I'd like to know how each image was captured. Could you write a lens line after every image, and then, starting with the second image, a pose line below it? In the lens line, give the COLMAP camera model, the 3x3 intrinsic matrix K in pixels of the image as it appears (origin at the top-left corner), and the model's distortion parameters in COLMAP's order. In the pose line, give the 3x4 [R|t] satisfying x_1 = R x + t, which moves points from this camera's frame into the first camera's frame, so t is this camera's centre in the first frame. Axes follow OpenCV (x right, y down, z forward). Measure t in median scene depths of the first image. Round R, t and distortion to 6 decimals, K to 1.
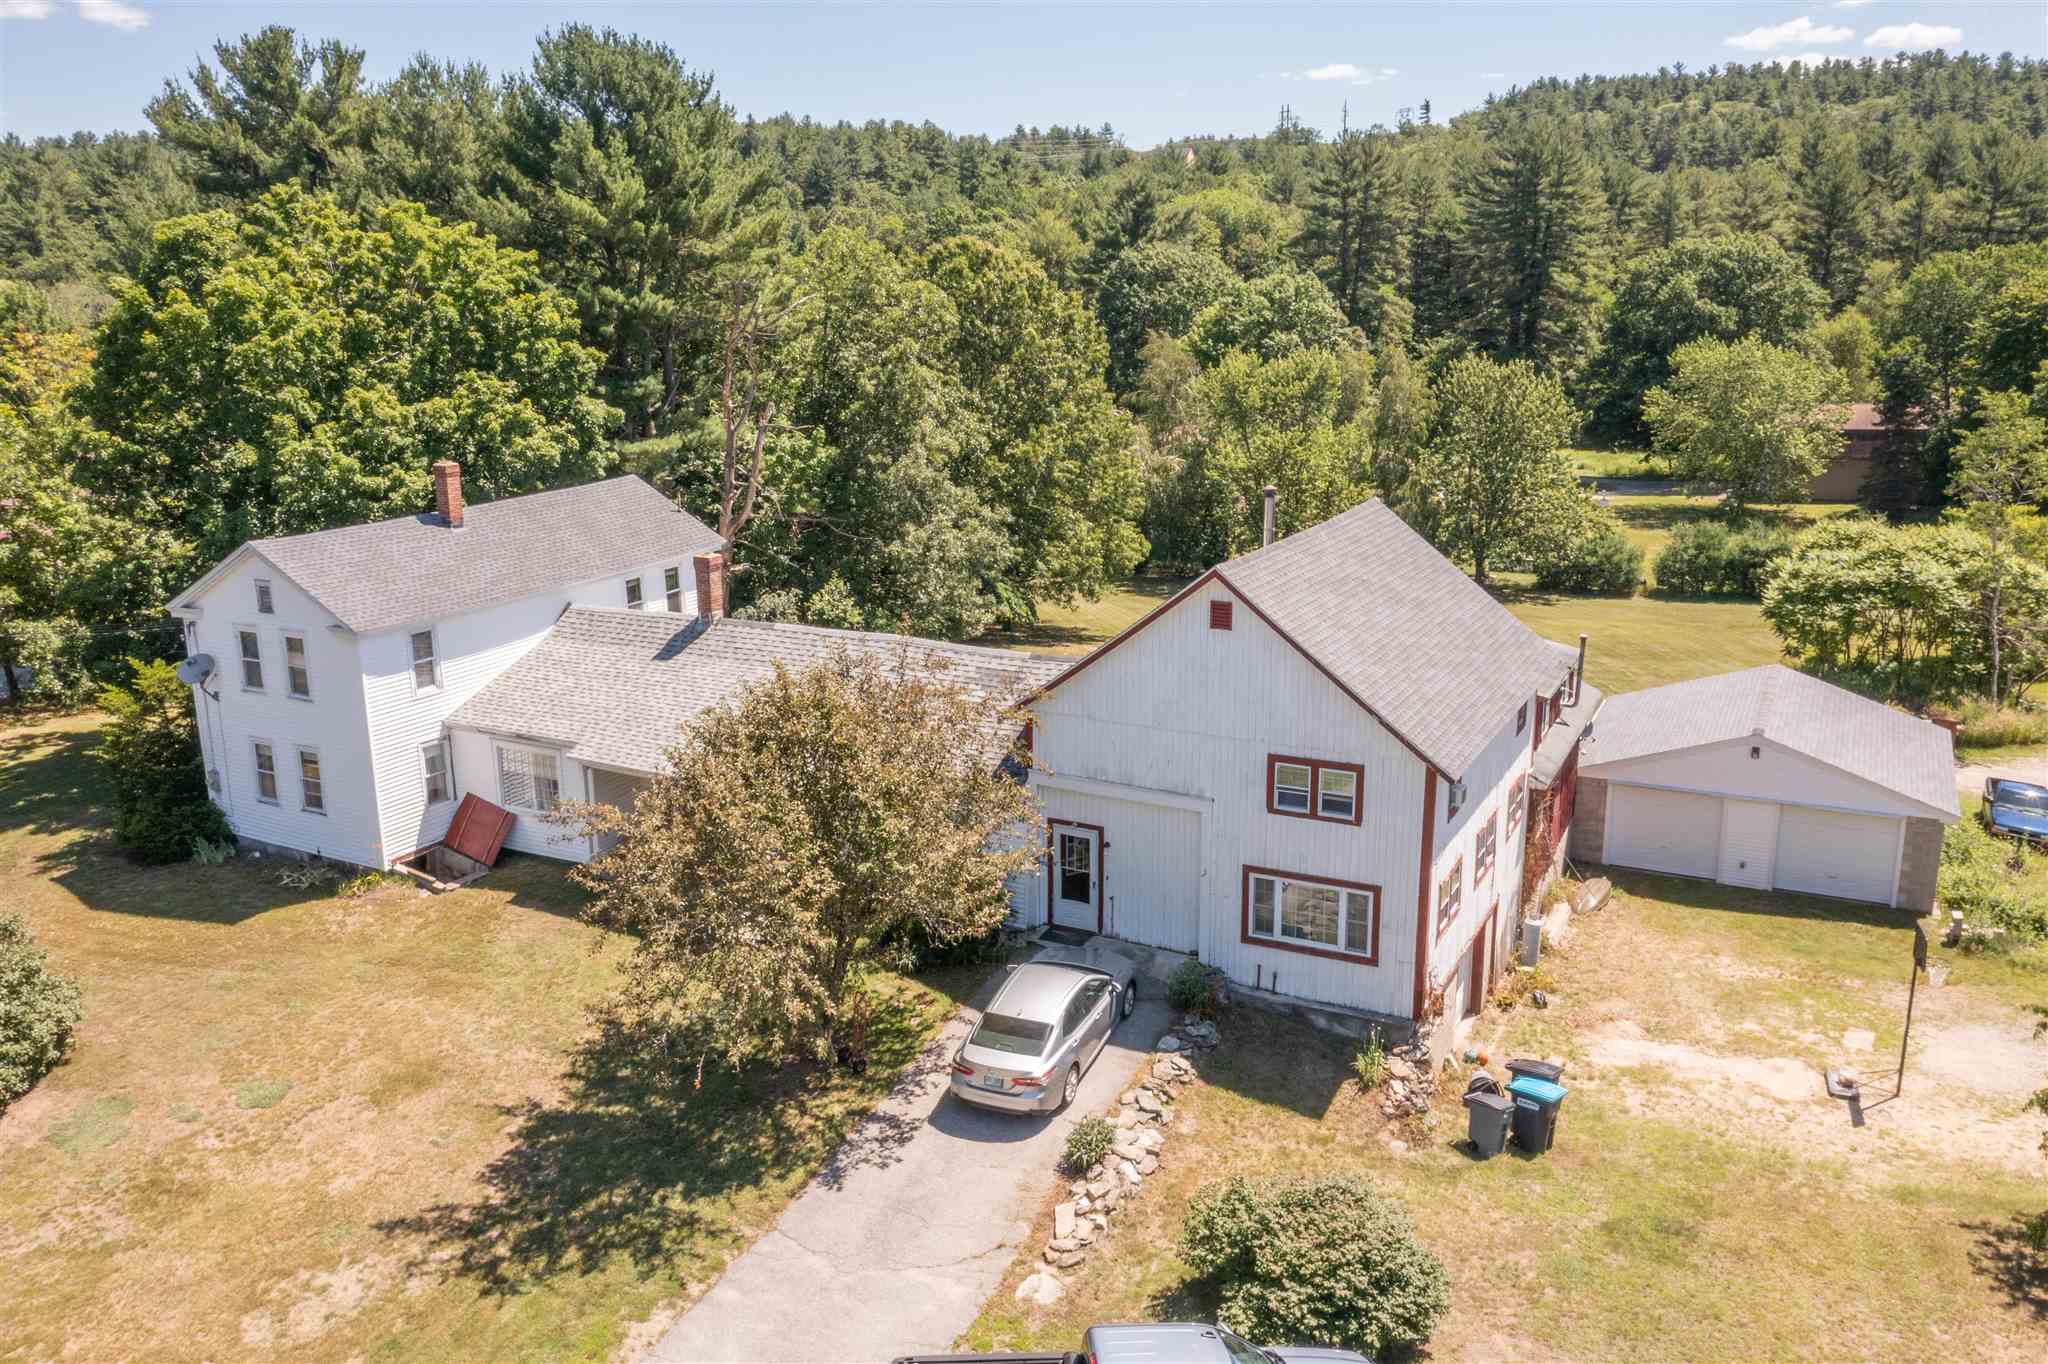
lens RADIAL K [[1630.7, 0, 1024.0], [0, 1630.7, 682.0], [0, 0, 1]] dist [0.006284, 0.003804]
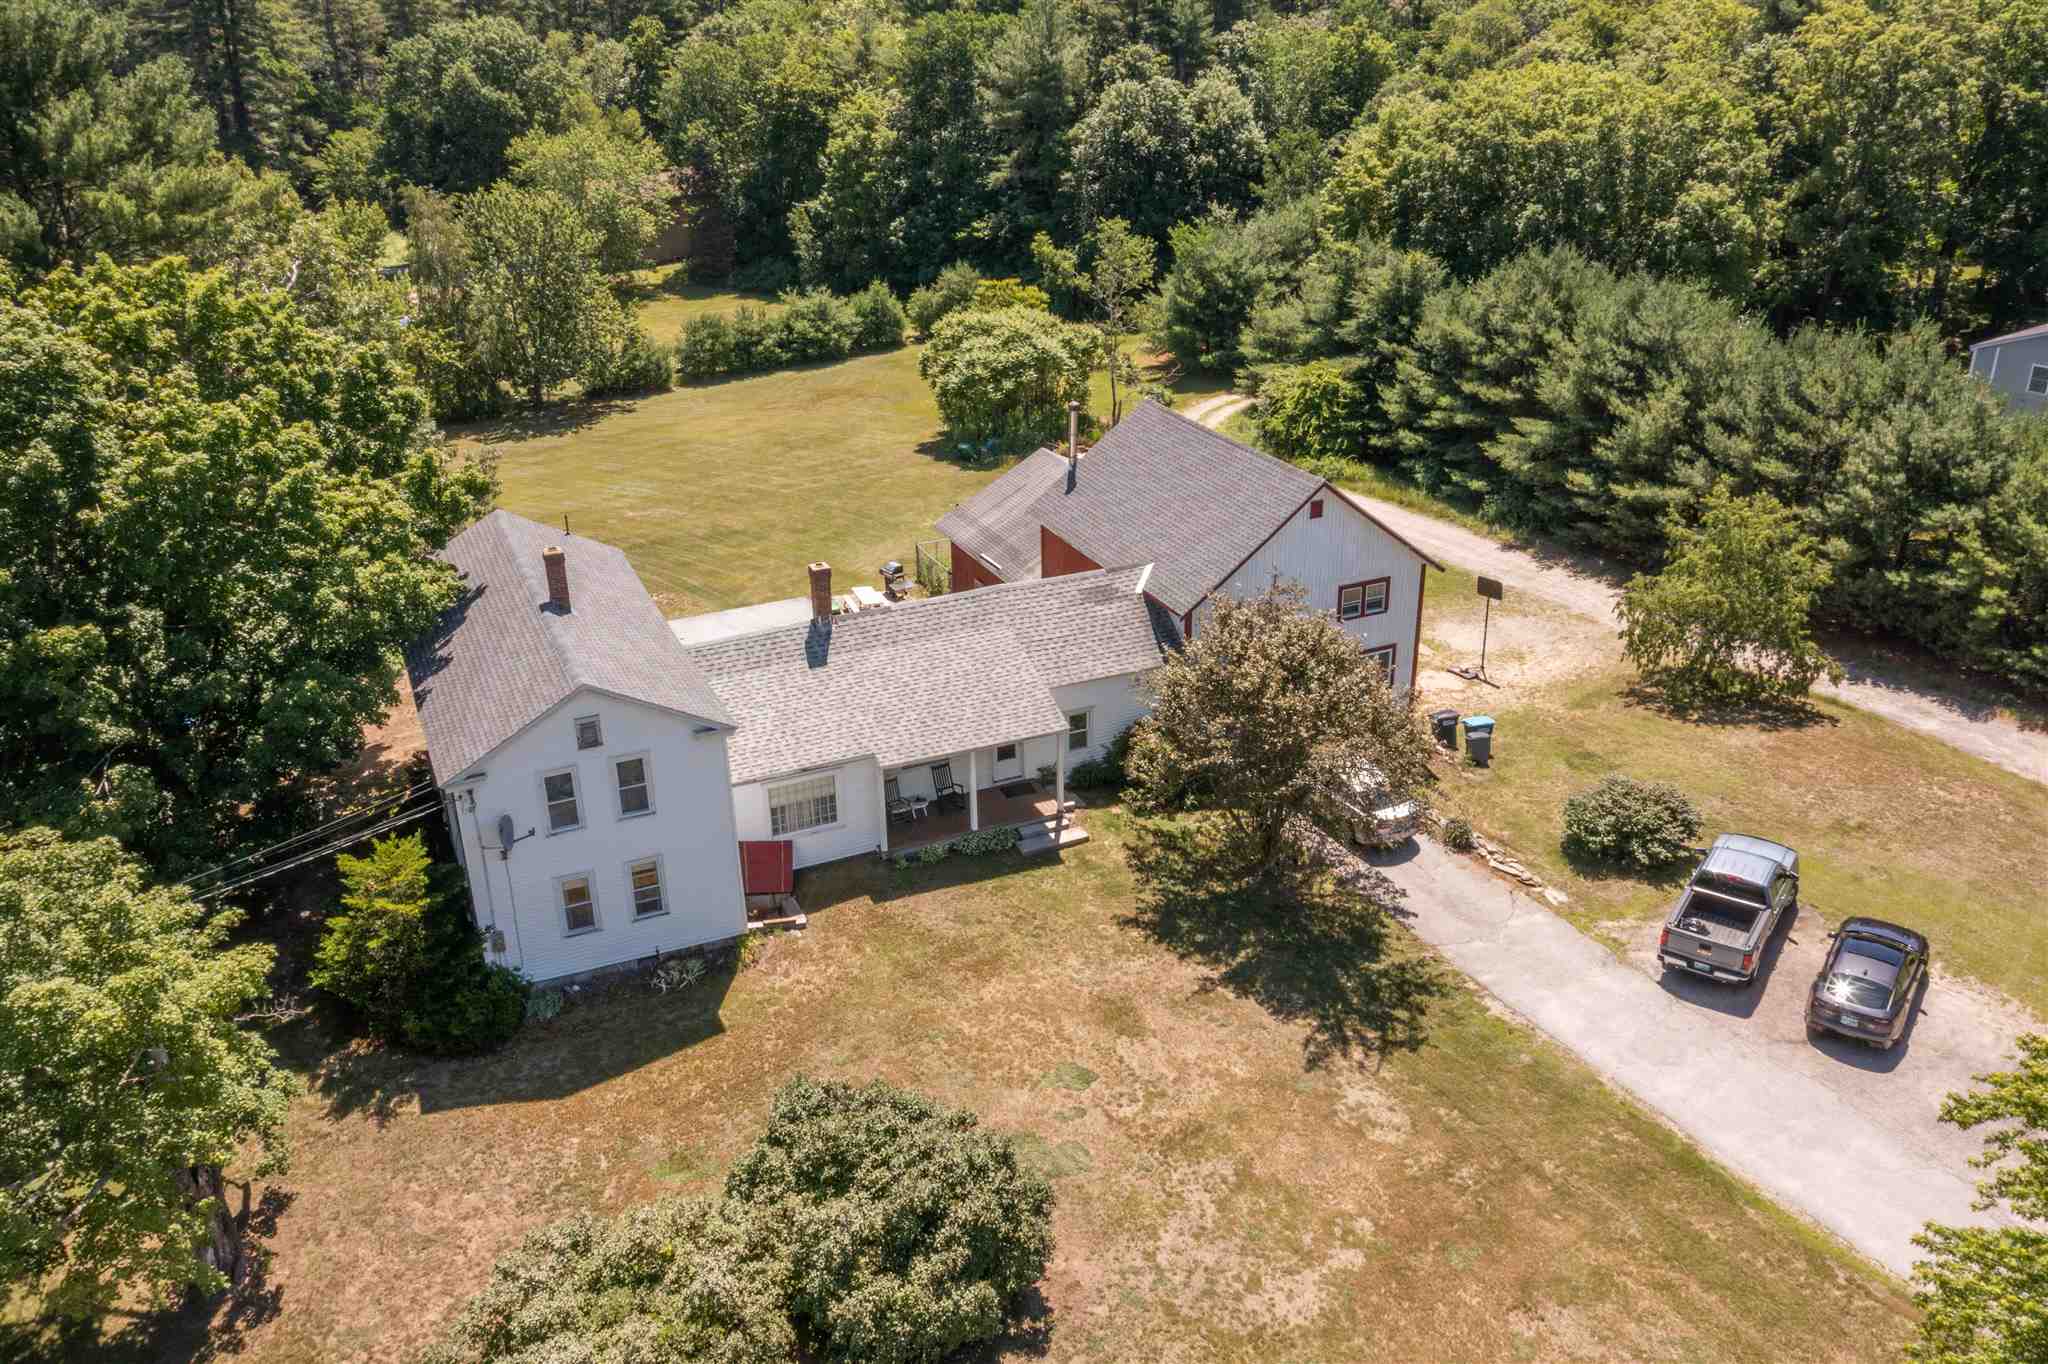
lens RADIAL K [[1591.0, 0, 1024.0], [0, 1591.0, 682.0], [0, 0, 1]] dist [-0.002370, 0.002552]
pose [[0.611086, -0.329212, 0.719857, -1.029898], [0.197137, 0.944051, 0.264393, -0.294401], [-0.766623, -0.019656, 0.641796, 0.206107]]
